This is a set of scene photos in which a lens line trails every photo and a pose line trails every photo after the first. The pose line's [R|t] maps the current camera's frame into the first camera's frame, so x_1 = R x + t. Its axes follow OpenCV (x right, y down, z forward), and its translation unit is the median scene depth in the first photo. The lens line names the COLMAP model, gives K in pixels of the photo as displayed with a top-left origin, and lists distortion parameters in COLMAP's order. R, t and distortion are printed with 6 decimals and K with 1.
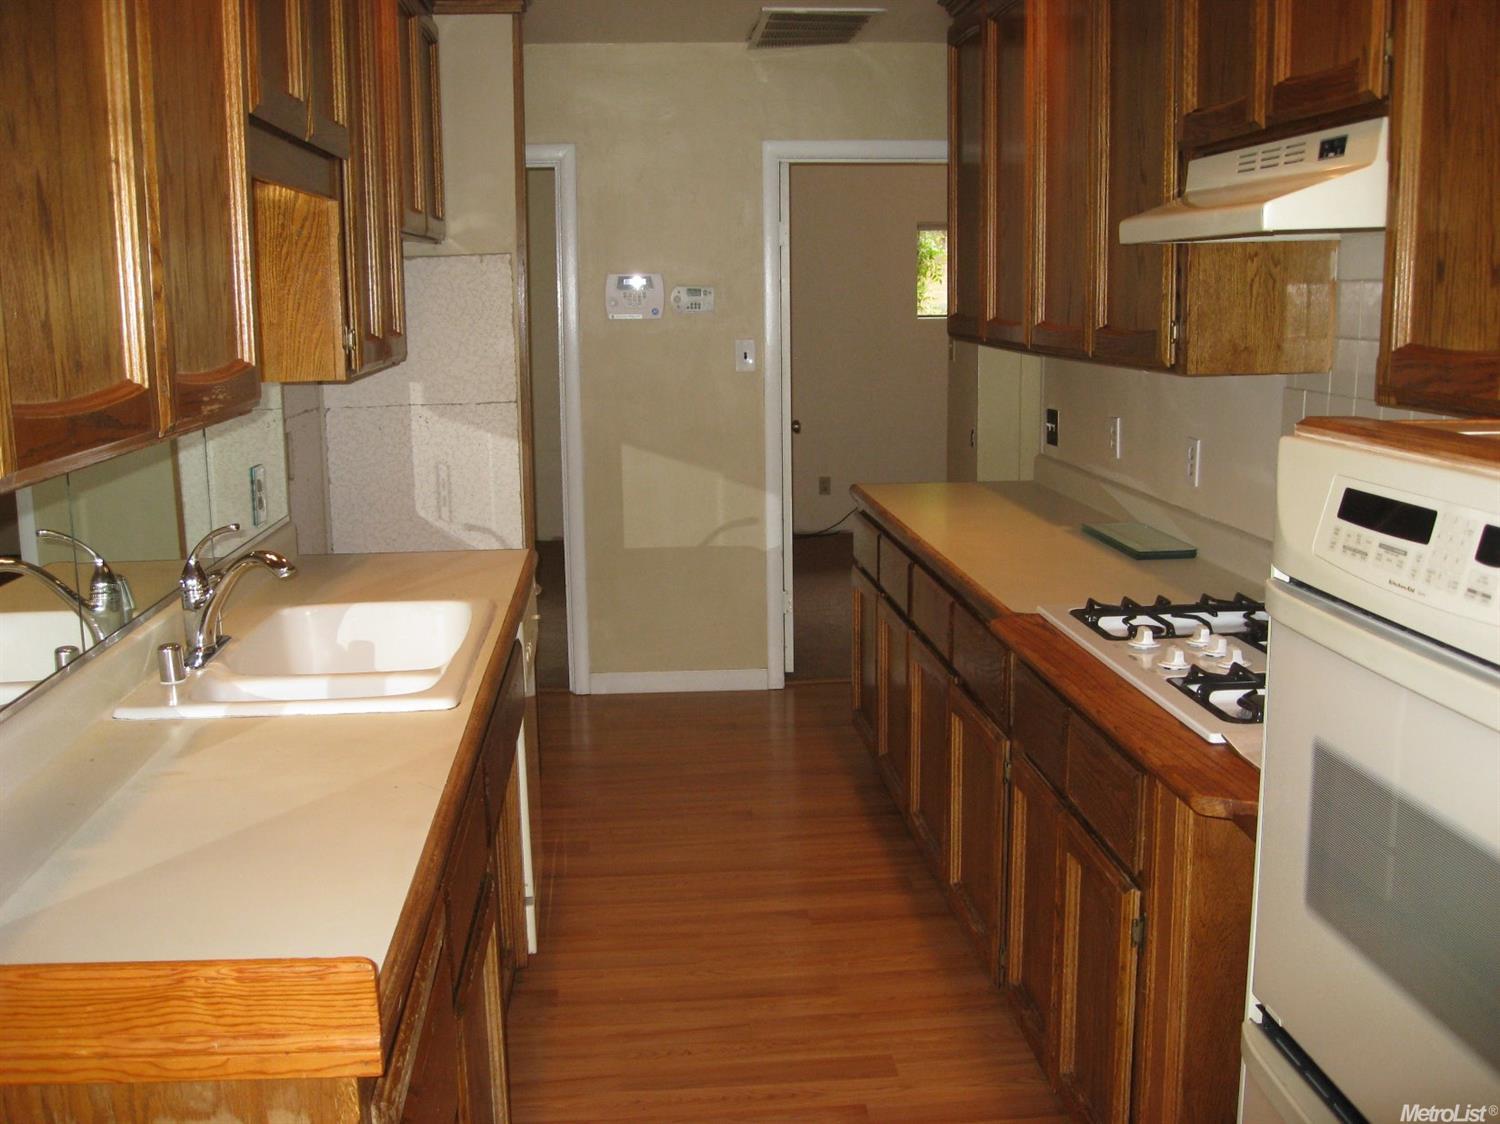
lens RADIAL K [[1517.6, 0, 750.0], [0, 1517.6, 562.0], [0, 0, 1]] dist [-0.138730, -0.006874]
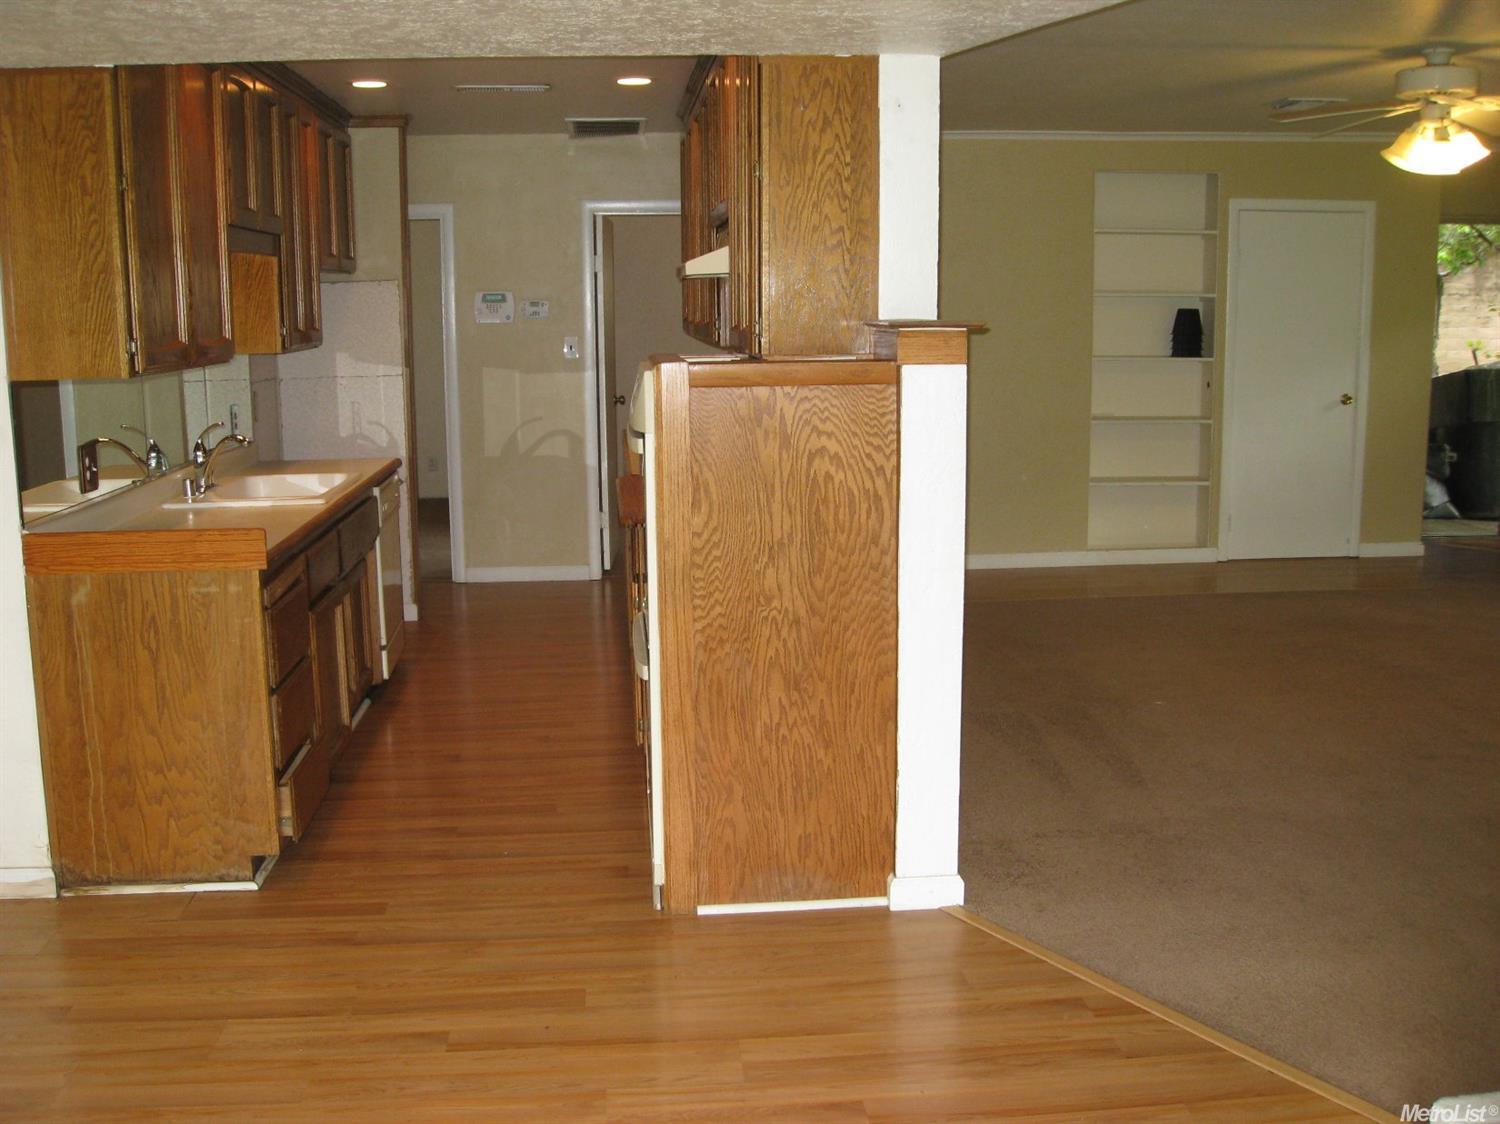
lens RADIAL K [[1517.6, 0, 750.0], [0, 1517.6, 562.0], [0, 0, 1]] dist [-0.138730, -0.006874]
pose [[0.999960, 0.001868, 0.008726, 0.244486], [-0.001806, 0.999974, -0.007010, 0.124143], [-0.008739, 0.006994, 0.999937, -0.706438]]
